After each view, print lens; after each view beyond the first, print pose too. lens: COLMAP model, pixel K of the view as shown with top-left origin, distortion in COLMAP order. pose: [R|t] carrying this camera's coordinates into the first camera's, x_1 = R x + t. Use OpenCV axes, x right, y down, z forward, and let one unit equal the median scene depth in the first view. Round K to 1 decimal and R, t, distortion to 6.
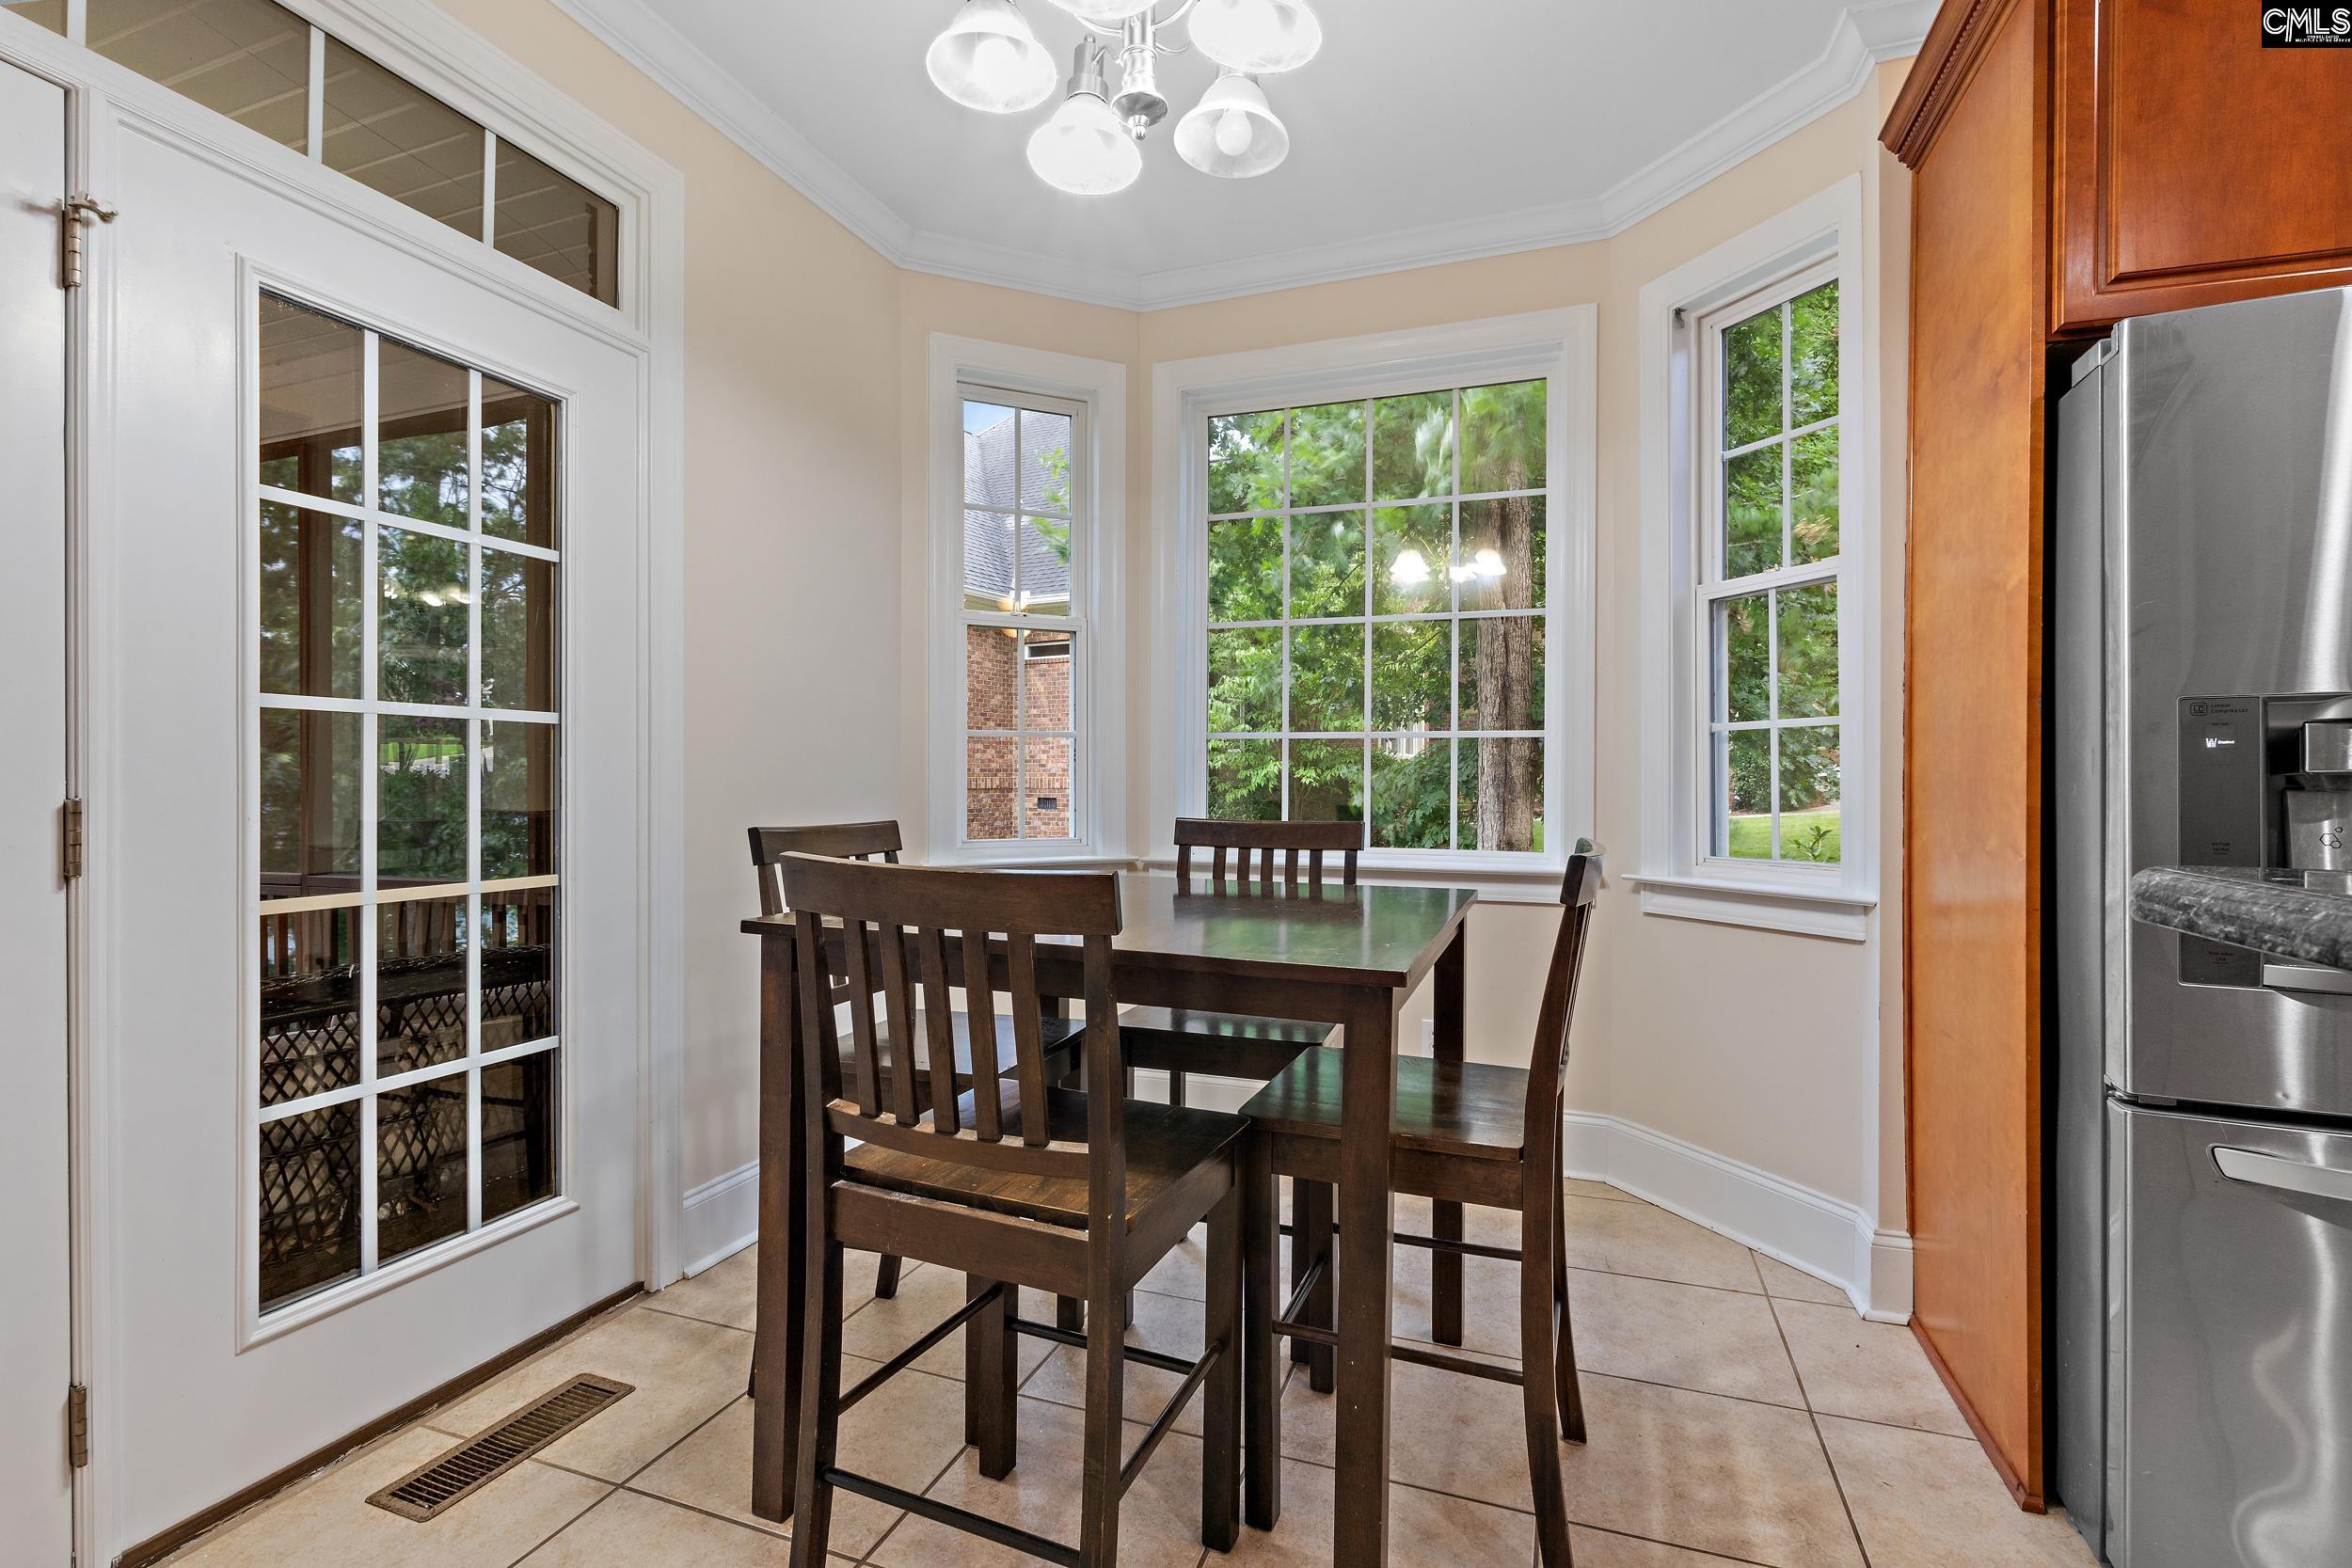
lens RADIAL K [[1087.5, 0, 1180.3], [0, 1087.5, 791.9], [0, 0, 1]] dist [-0.004004, 0.000532]
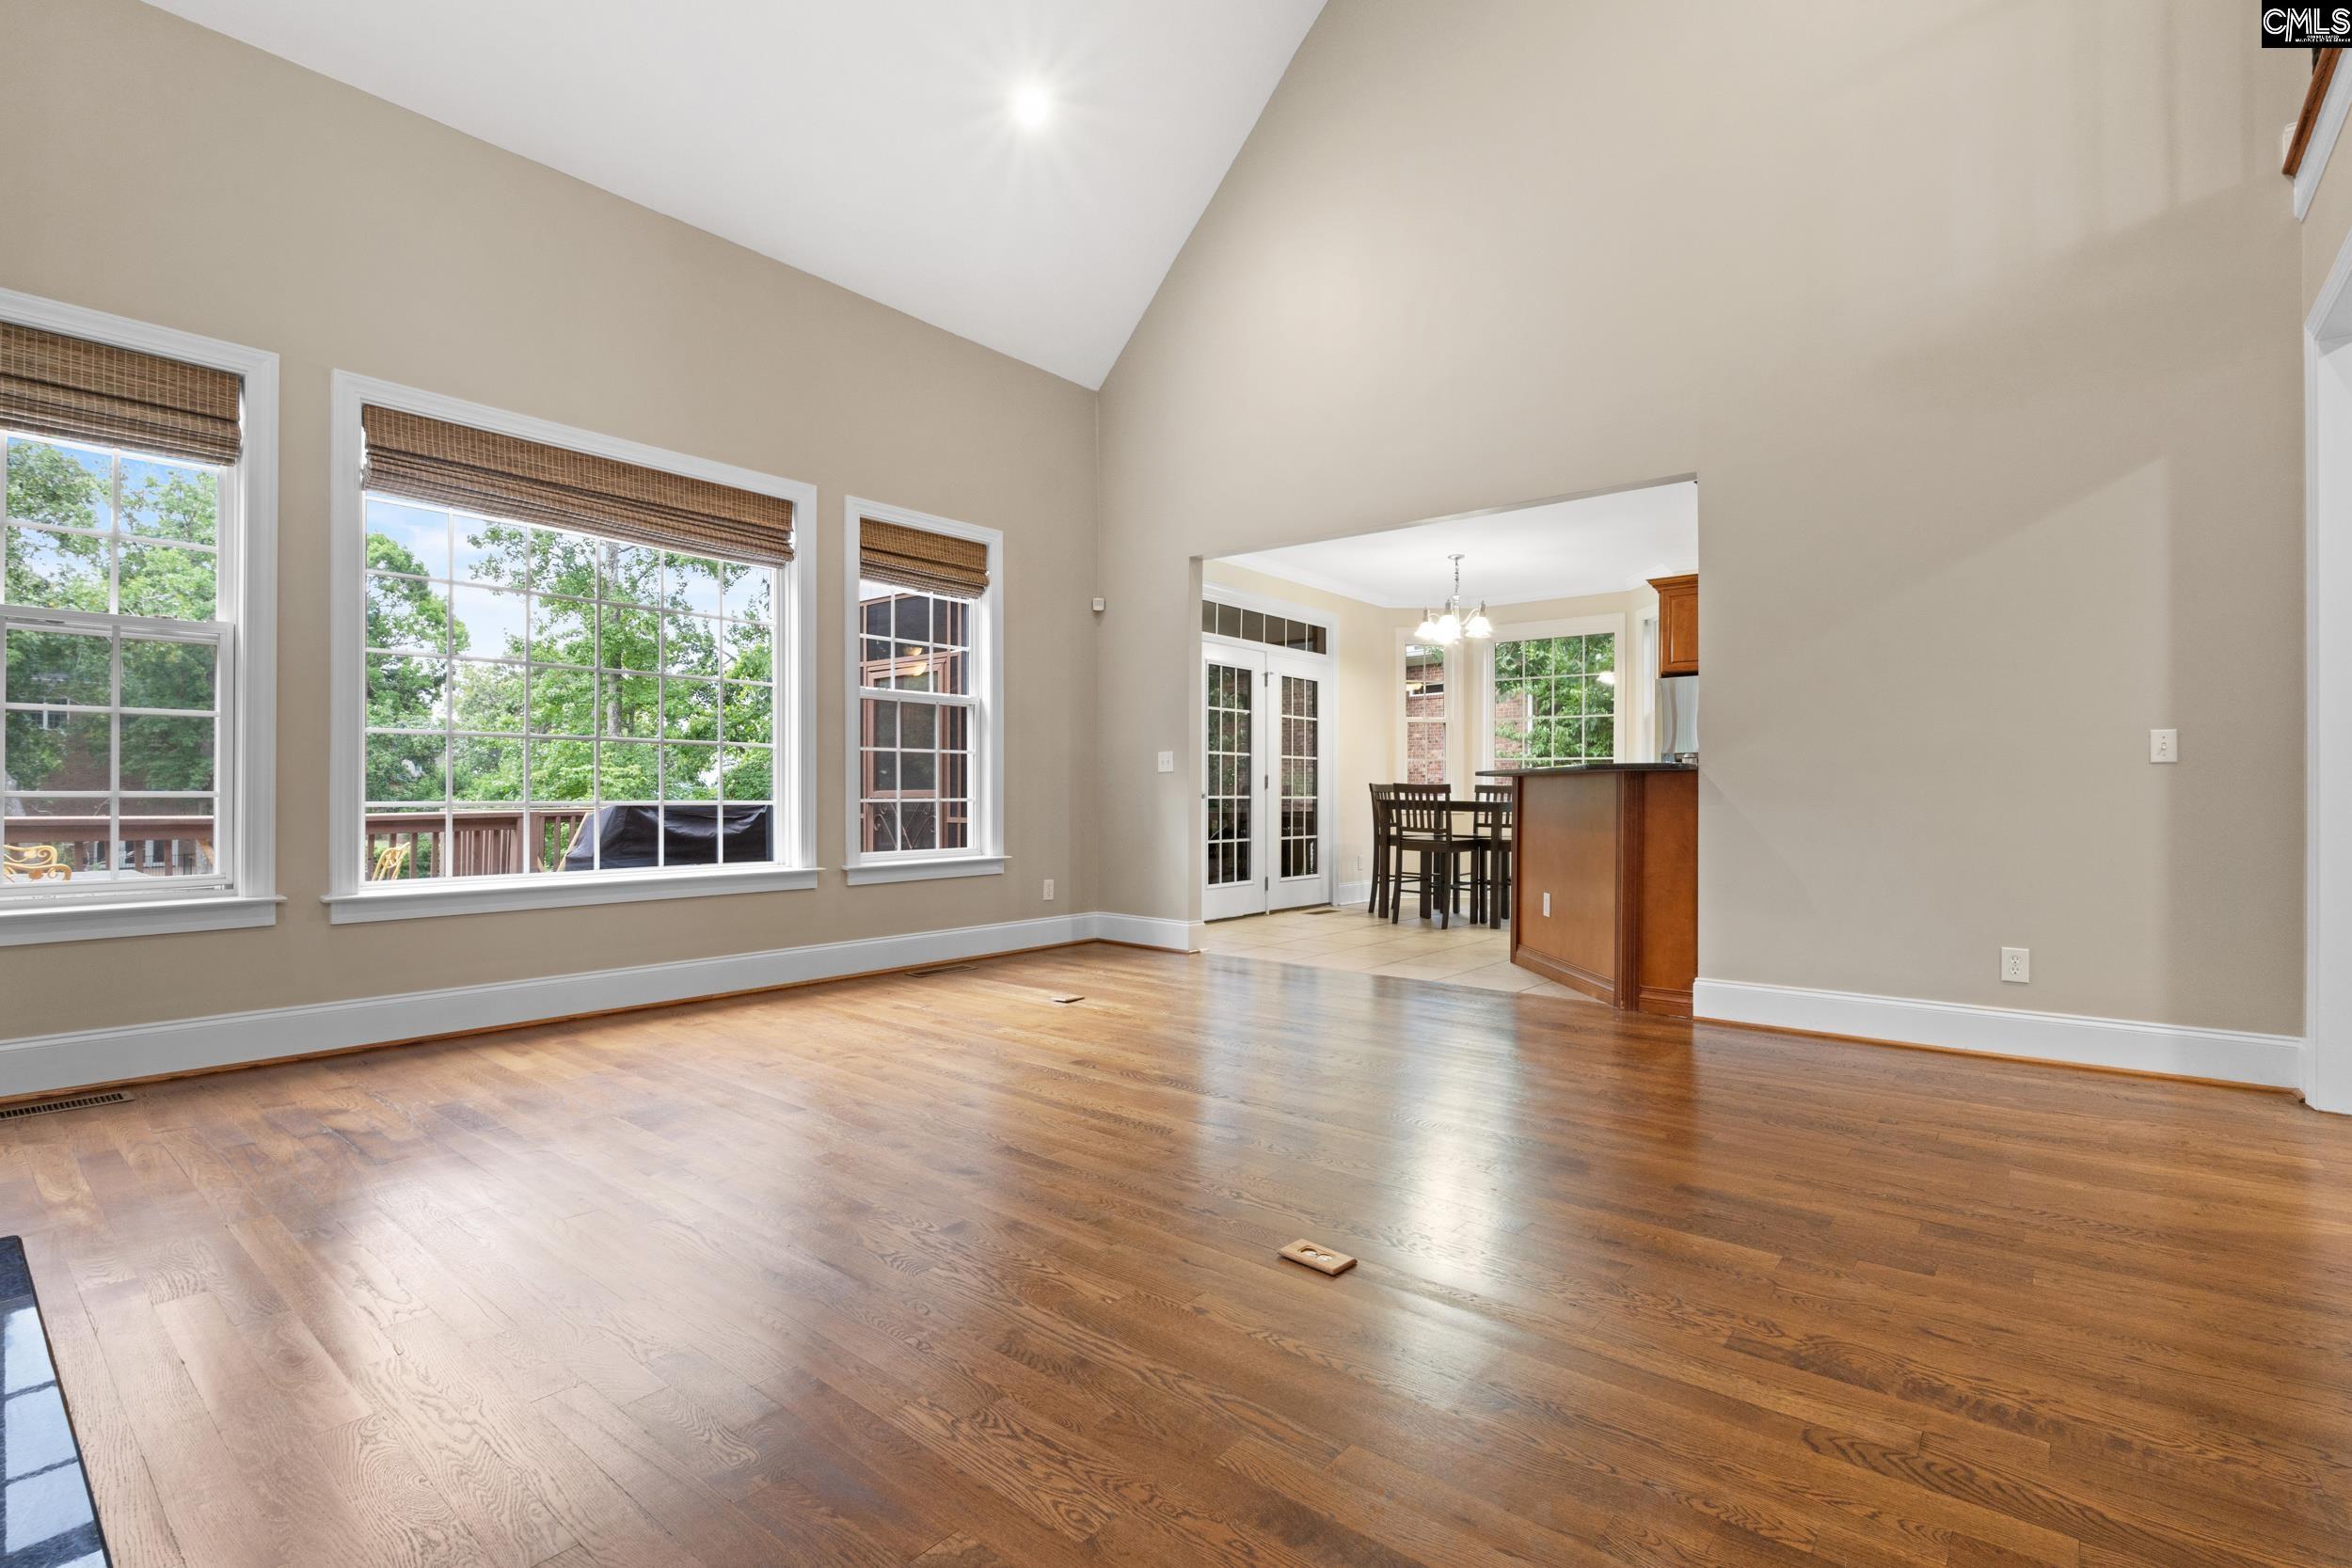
lens RADIAL K [[1087.5, 0, 1176.0], [0, 1087.5, 787.1], [0, 0, 1]] dist [-0.004004, 0.000532]
pose [[0.945658, 0.003096, -0.325149, 0.285315], [-0.007146, 0.999911, -0.011264, 0.094919], [0.325085, 0.012976, 0.945596, -3.231215]]
